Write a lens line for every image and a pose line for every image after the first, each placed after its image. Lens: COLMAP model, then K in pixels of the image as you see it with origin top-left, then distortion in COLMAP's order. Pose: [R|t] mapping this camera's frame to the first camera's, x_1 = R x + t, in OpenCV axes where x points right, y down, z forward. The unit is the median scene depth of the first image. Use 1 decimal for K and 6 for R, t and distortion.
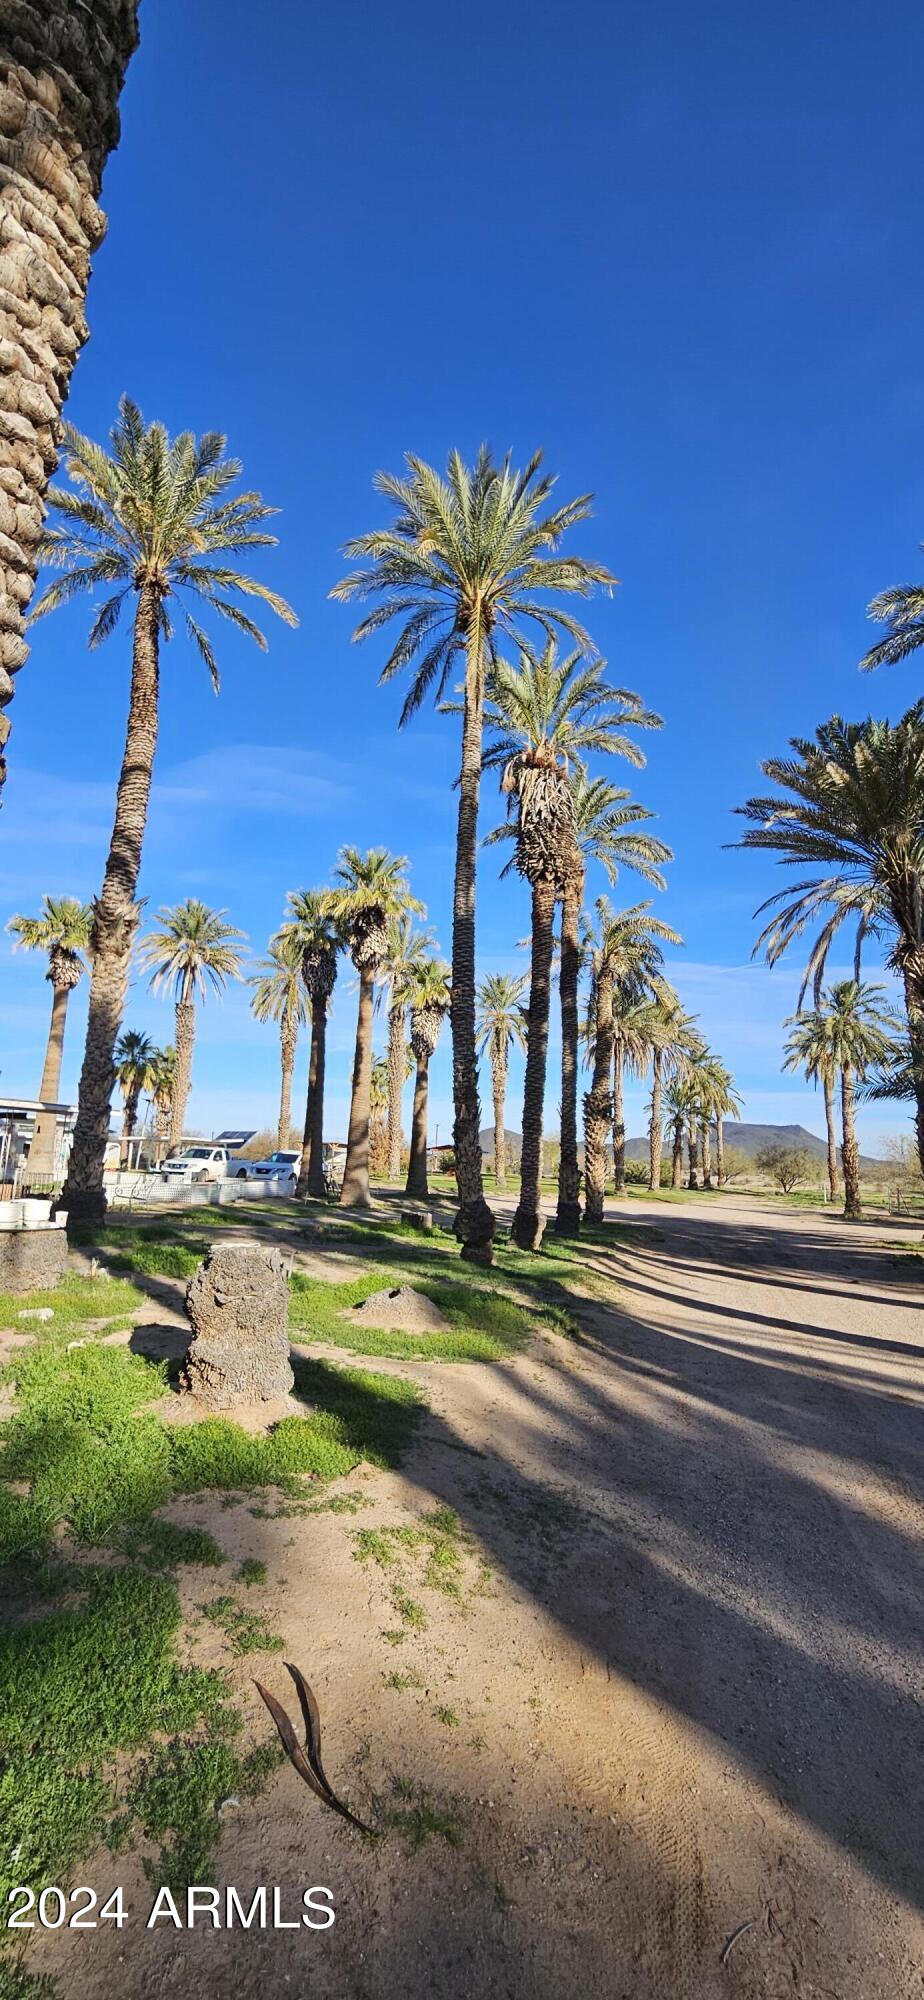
lens RADIAL K [[825.1, 0, 468.5], [0, 825.1, 991.3], [0, 0, 1]] dist [-0.001779, -0.000354]
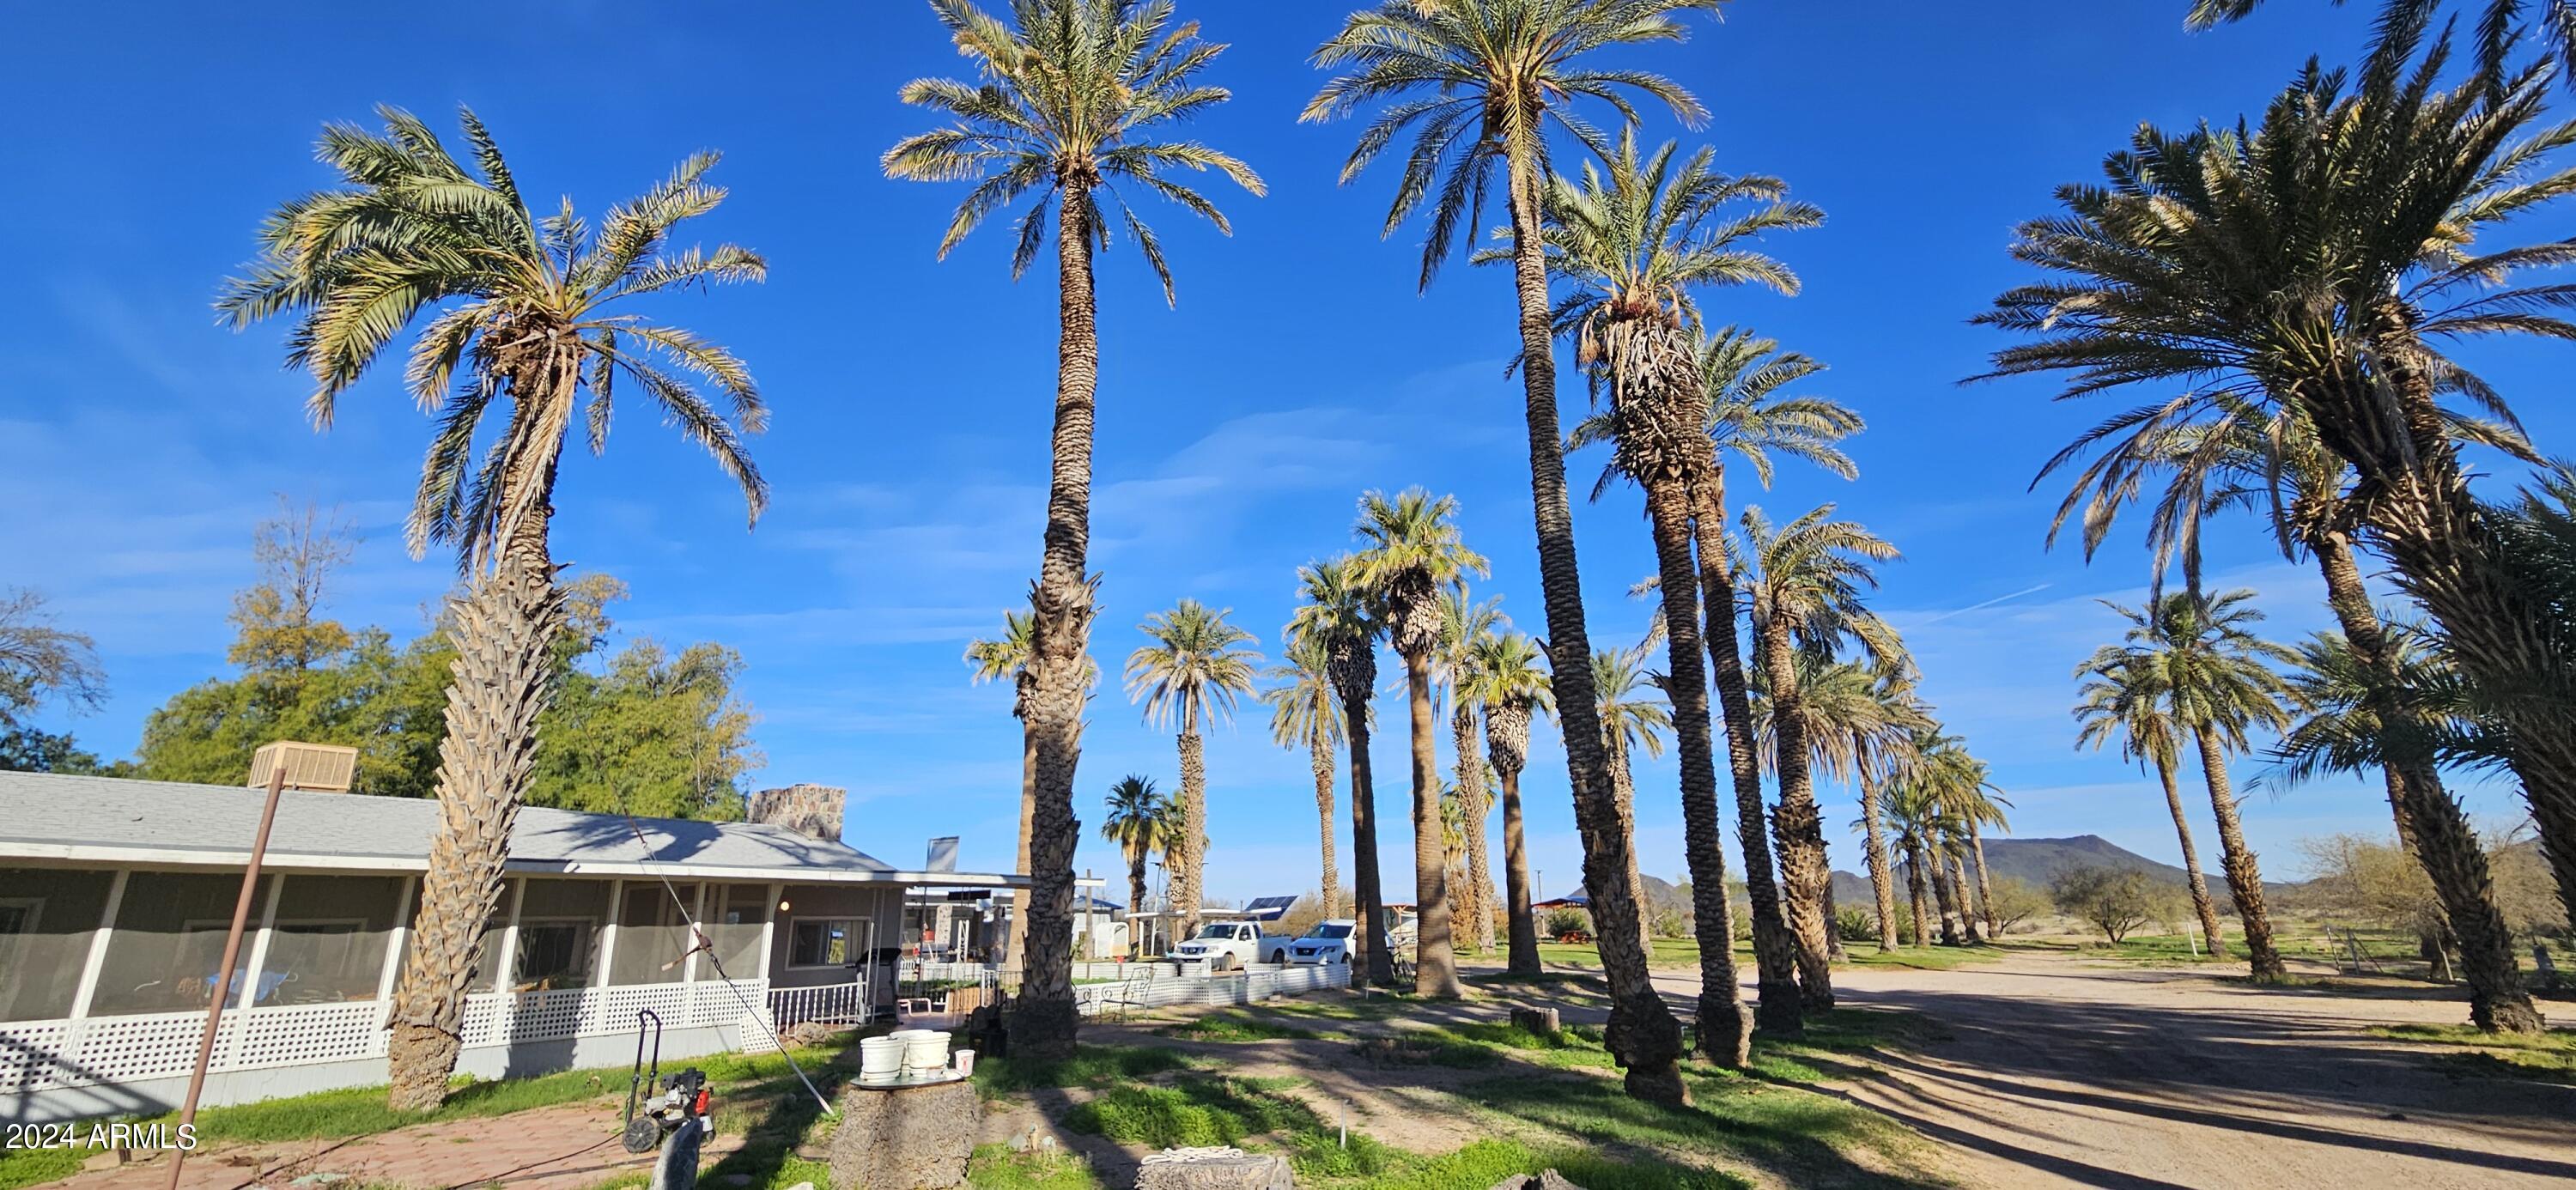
lens RADIAL K [[1054.4, 0, 1288.0], [0, 1054.4, 595.0], [0, 0, 1]] dist [-0.000450, -0.000527]
pose [[0.964373, -0.127781, -0.231638, -0.015034], [0.103420, 0.988029, -0.114471, 0.019598], [0.243493, 0.086437, 0.966043, 0.112939]]
